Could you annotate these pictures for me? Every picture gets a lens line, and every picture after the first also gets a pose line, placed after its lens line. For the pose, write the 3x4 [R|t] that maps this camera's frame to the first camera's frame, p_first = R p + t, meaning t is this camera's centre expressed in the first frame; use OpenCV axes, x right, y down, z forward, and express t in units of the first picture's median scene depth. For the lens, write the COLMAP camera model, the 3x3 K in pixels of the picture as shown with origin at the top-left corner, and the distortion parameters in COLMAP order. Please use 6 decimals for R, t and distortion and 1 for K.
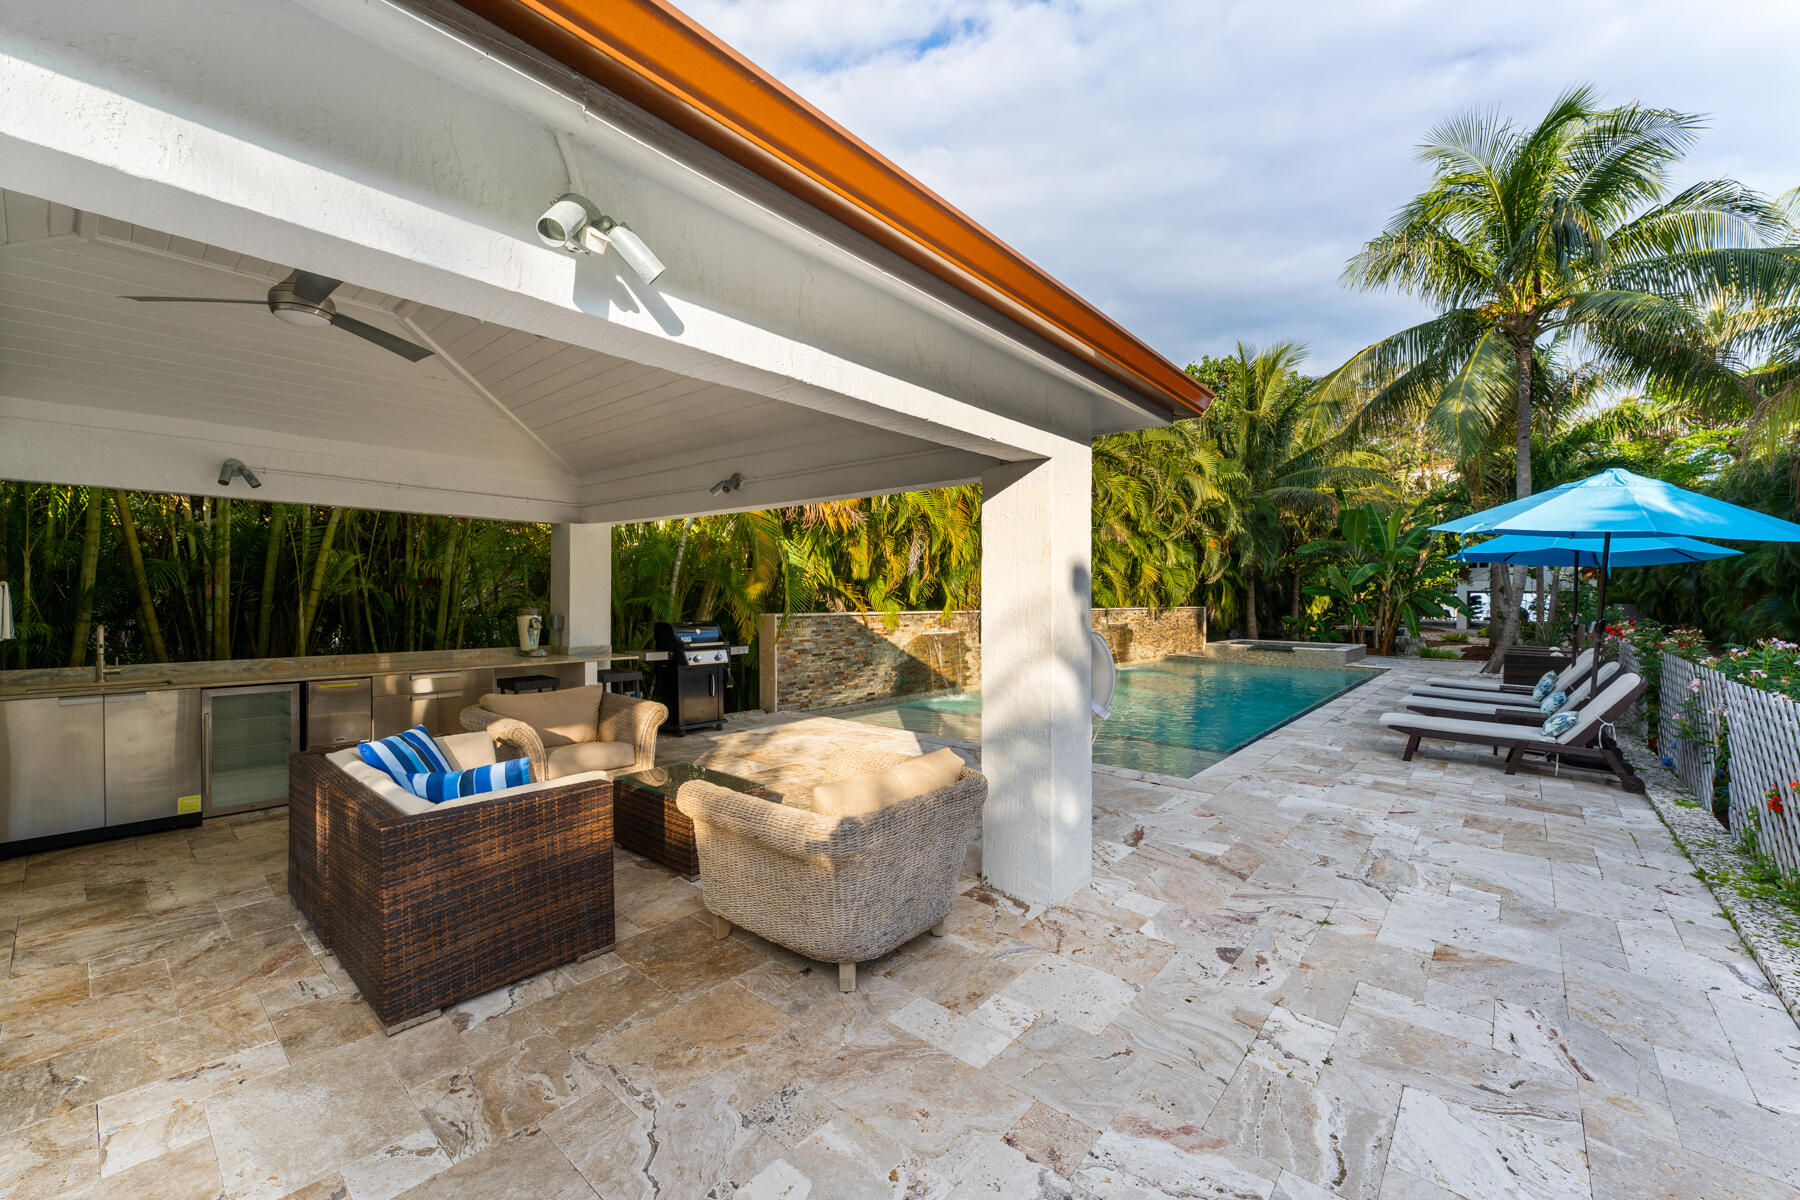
lens RADIAL K [[727.9, 0, 903.6], [0, 727.9, 590.5], [0, 0, 1]] dist [-0.001428, -0.000376]
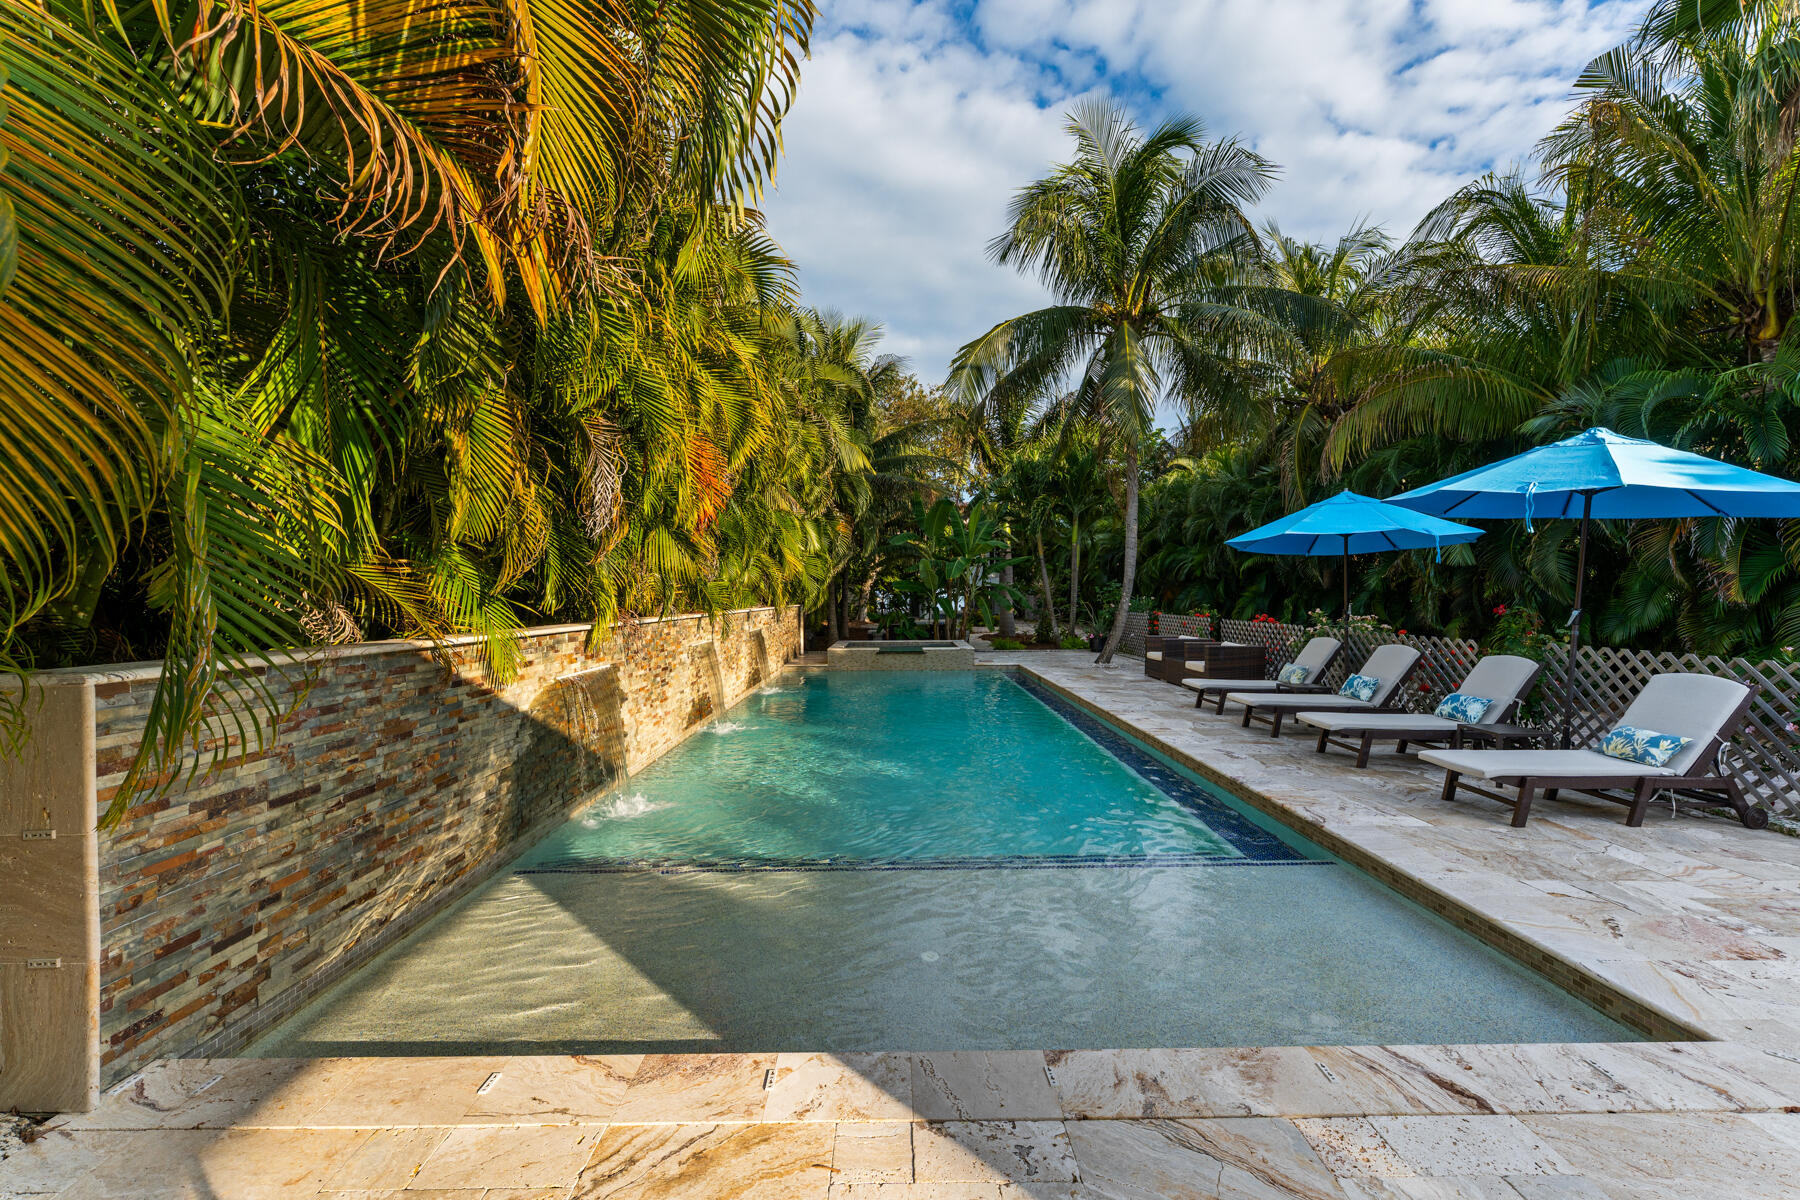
lens RADIAL K [[727.9, 0, 903.6], [0, 727.9, 590.5], [0, 0, 1]] dist [-0.001428, -0.000376]
pose [[0.750847, -0.008964, 0.660416, -0.109326], [0.007296, 0.999959, 0.005278, 0.005158], [-0.660436, 0.000855, 0.750882, 0.539691]]
